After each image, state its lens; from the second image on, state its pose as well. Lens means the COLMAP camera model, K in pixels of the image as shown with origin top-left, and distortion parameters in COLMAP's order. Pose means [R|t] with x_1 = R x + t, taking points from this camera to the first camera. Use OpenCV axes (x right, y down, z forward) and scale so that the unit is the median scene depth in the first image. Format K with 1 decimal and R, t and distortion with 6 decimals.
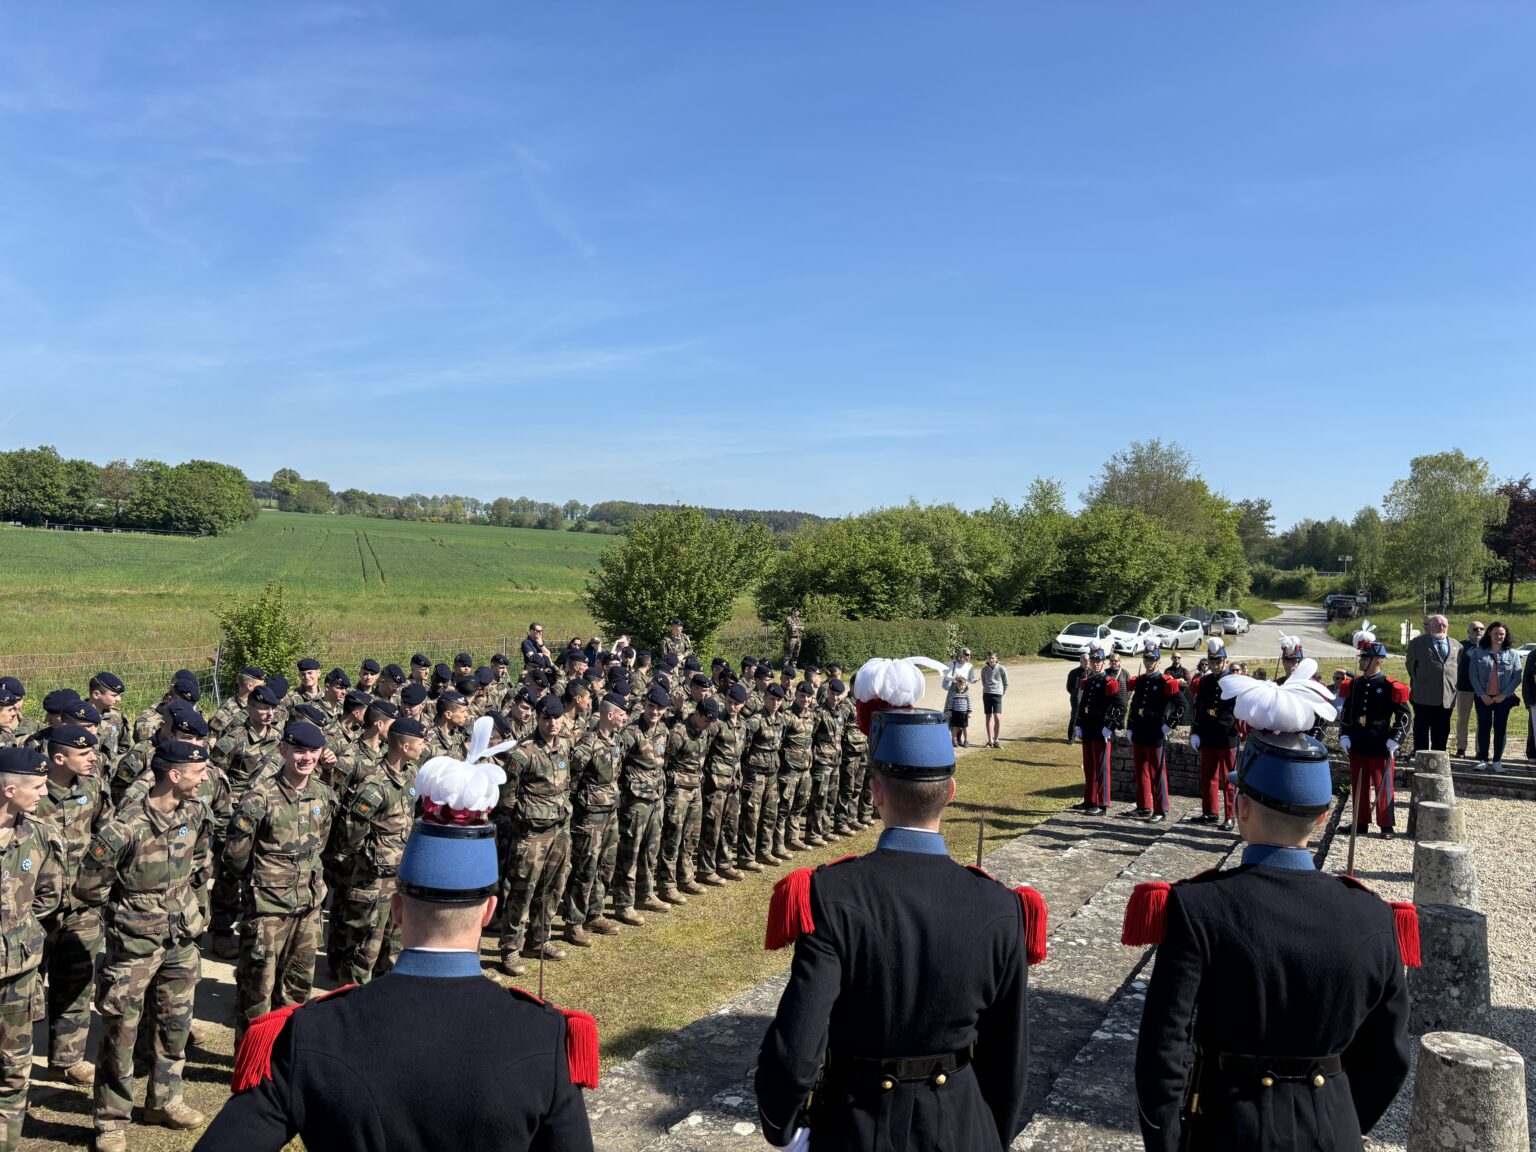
lens RADIAL K [[1138.3, 0, 769.2], [0, 1138.3, 573.1], [0, 0, 1]] dist [0.005315, -0.000918]
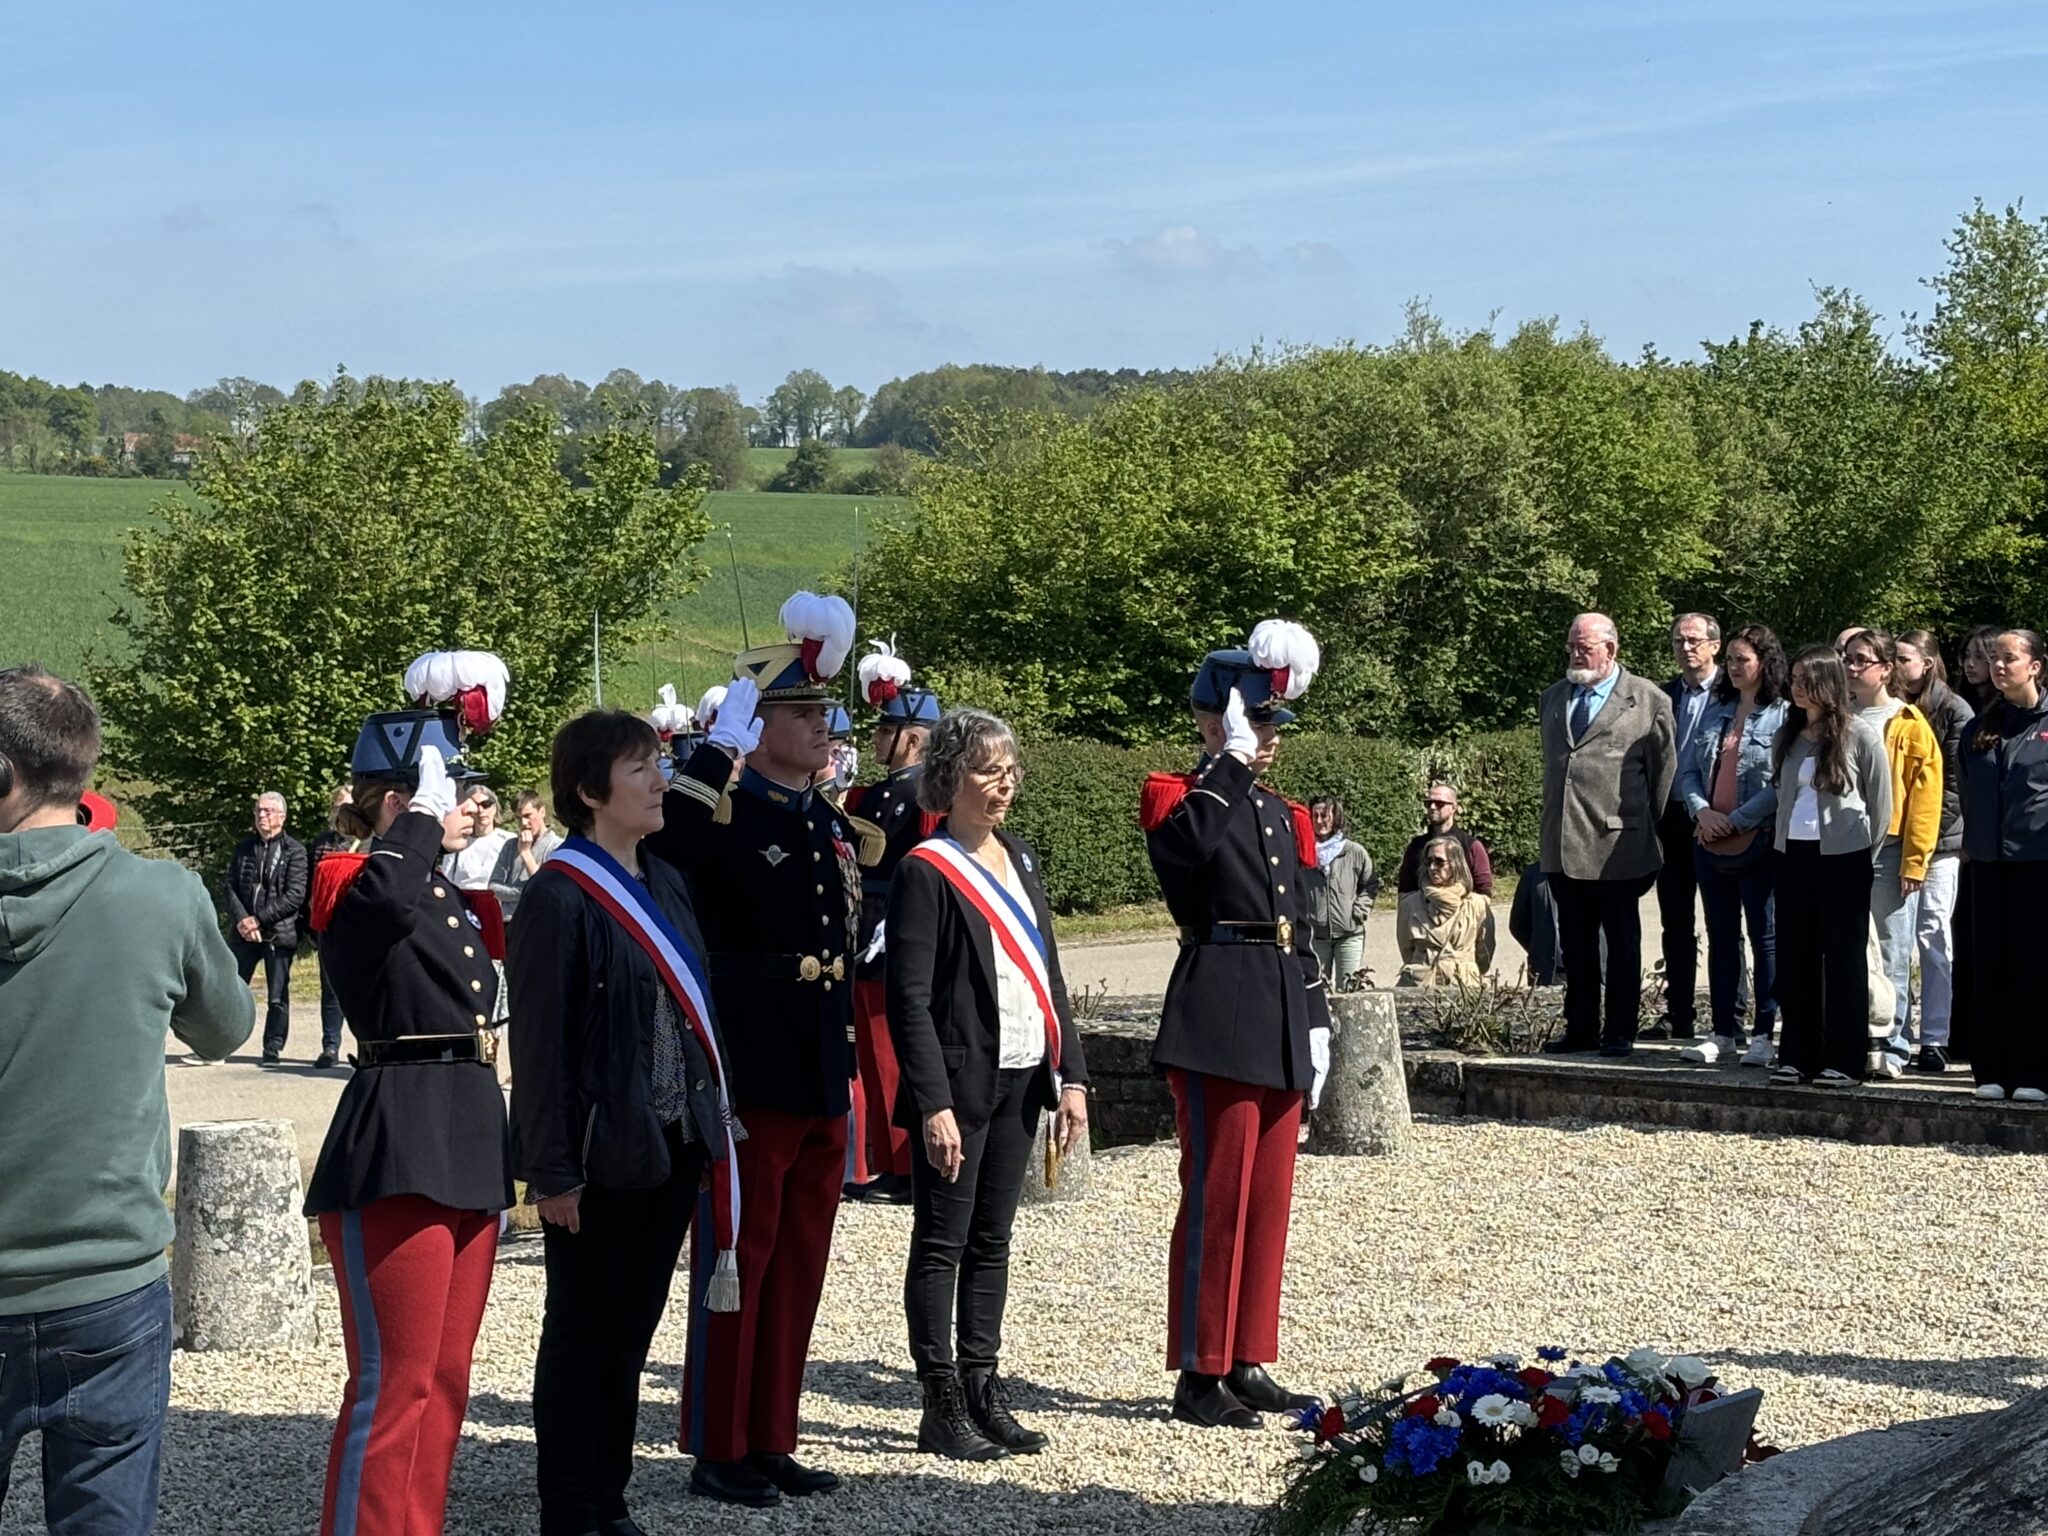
lens RADIAL K [[4466.2, 0, 1026.0], [0, 4466.2, 767.0], [0, 0, 1]] dist [0.117614, 0.000000]
pose [[0.987892, -0.038810, -0.150212, 0.078473], [0.043262, 0.998713, 0.026488, 0.005149], [0.148991, -0.032665, 0.988299, -0.041703]]
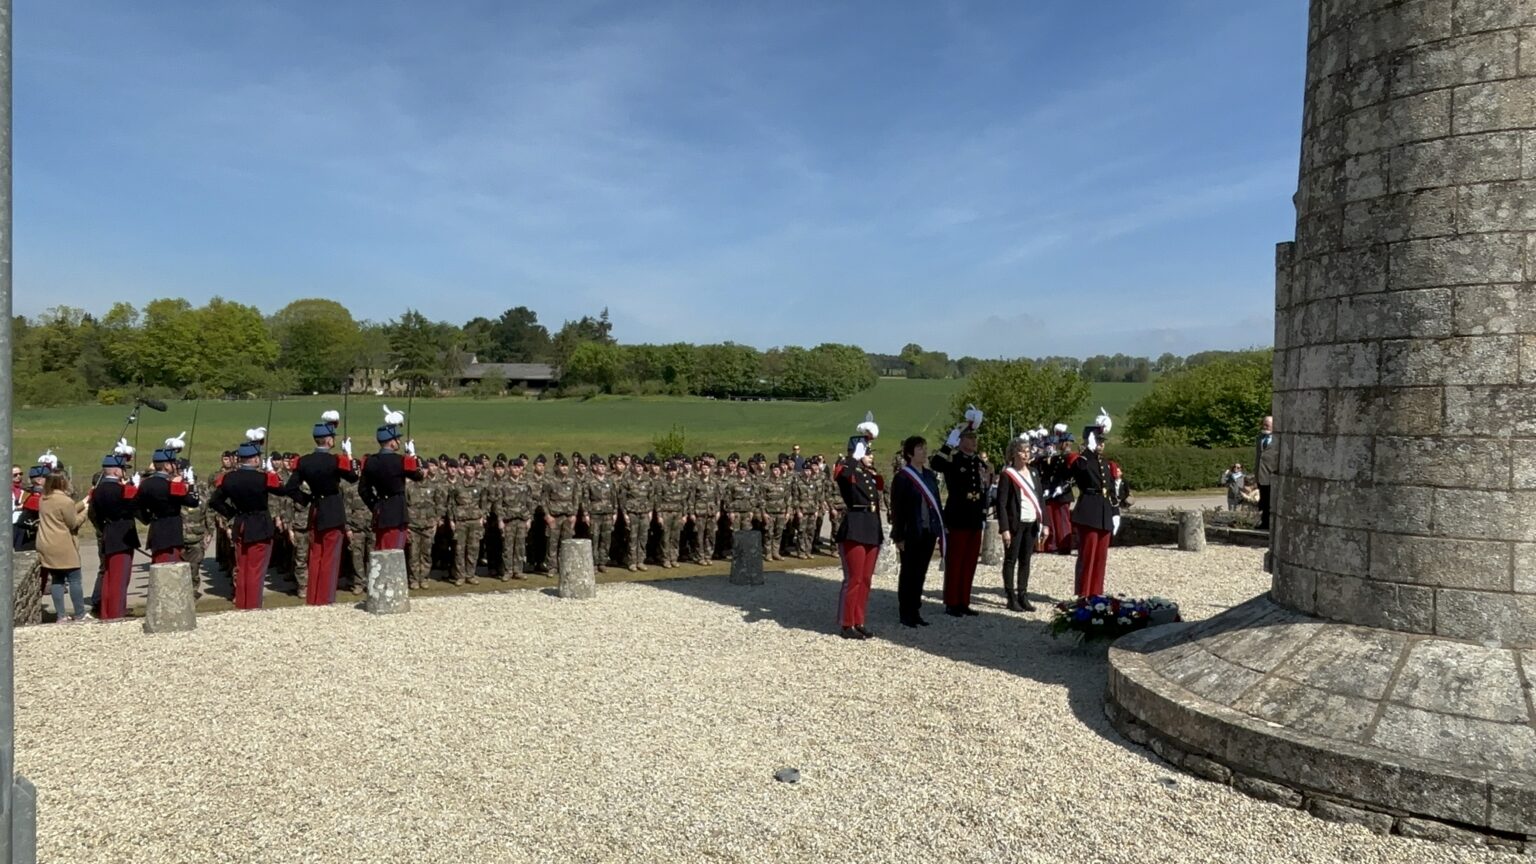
lens RADIAL K [[1047.9, 0, 763.0], [0, 1047.9, 435.1], [0, 0, 1]] dist [0.010245, 0.000133]
pose [[0.833653, -0.023733, -0.551778, 0.100474], [0.027622, 0.999618, -0.001262, 0.005744], [0.551597, -0.014189, 0.833990, -0.040845]]
